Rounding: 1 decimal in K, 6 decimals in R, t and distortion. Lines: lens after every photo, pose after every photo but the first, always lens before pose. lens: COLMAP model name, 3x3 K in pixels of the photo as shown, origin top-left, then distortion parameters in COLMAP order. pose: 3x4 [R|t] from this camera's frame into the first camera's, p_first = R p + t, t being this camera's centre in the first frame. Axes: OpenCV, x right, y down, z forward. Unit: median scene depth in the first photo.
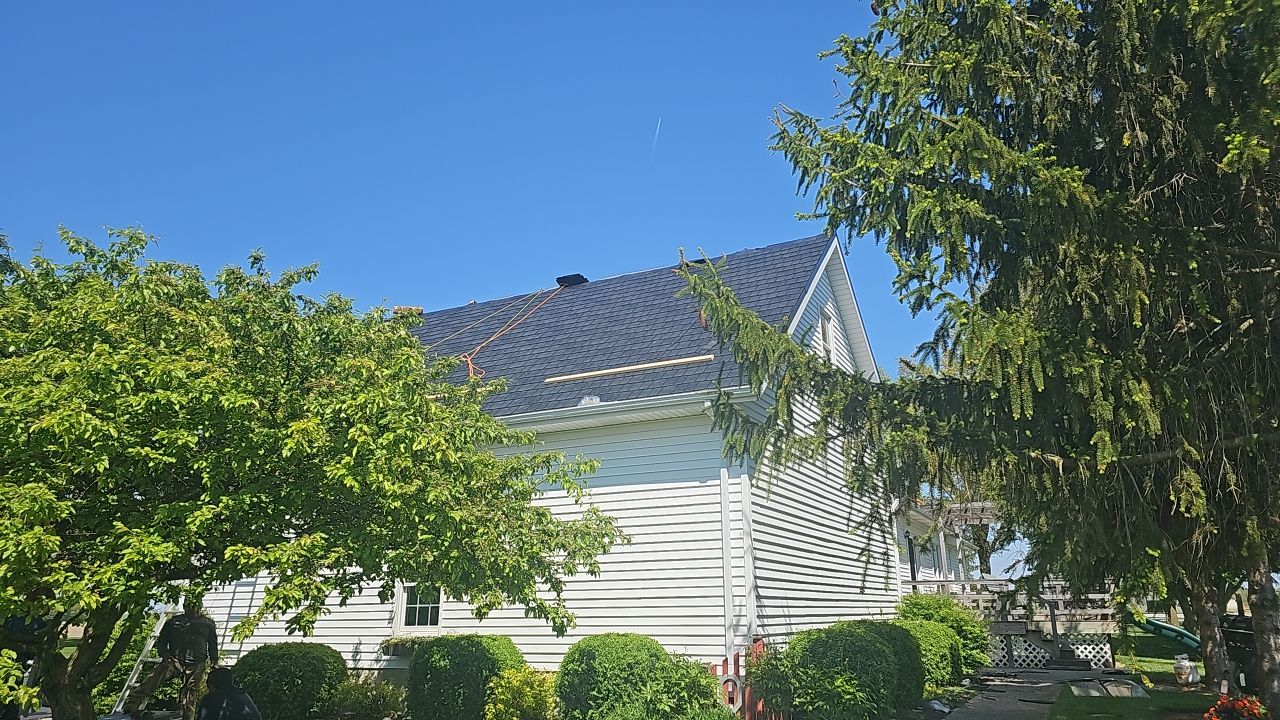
lens RADIAL K [[848.9, 0, 638.4], [0, 848.9, 350.6], [0, 0, 1]] dist [0.018786, -0.004321]
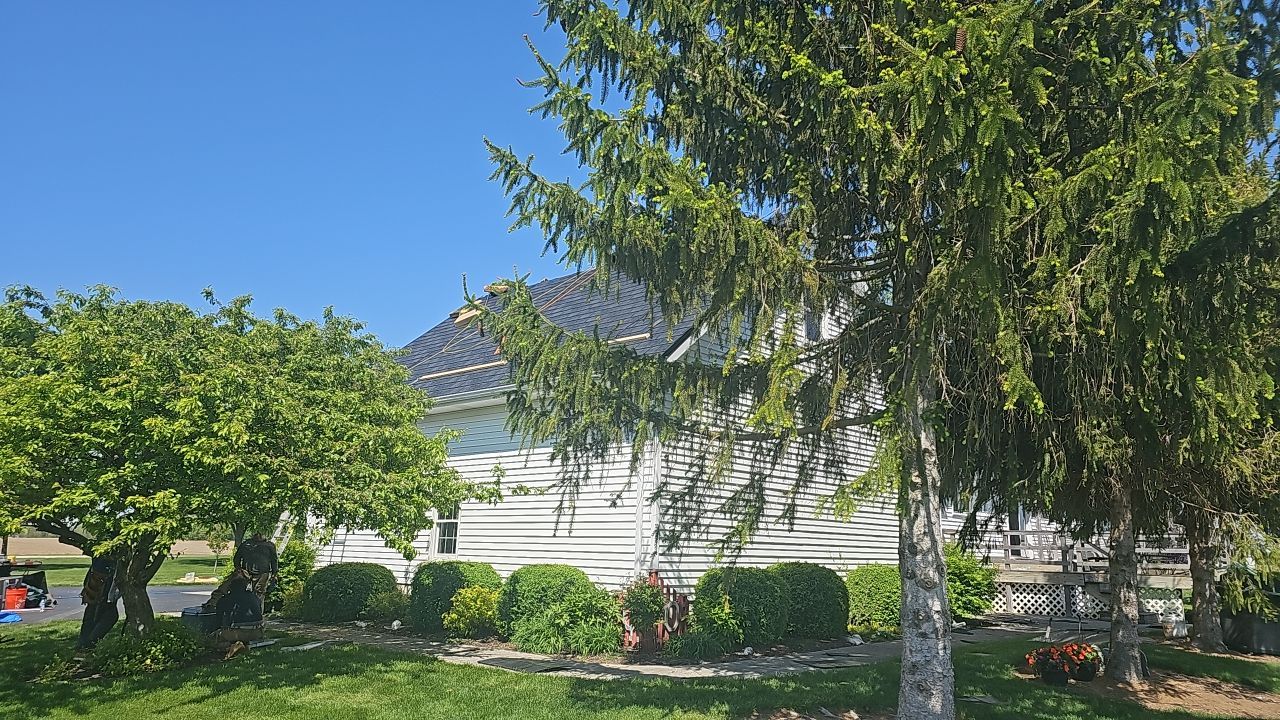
lens RADIAL K [[848.9, 0, 644.0], [0, 848.9, 366.4], [0, 0, 1]] dist [0.018786, -0.004321]
pose [[0.965395, -0.021630, -0.259893, 0.363650], [0.043934, 0.995800, 0.080321, -0.041081], [0.257064, -0.088960, 0.962291, -0.112072]]
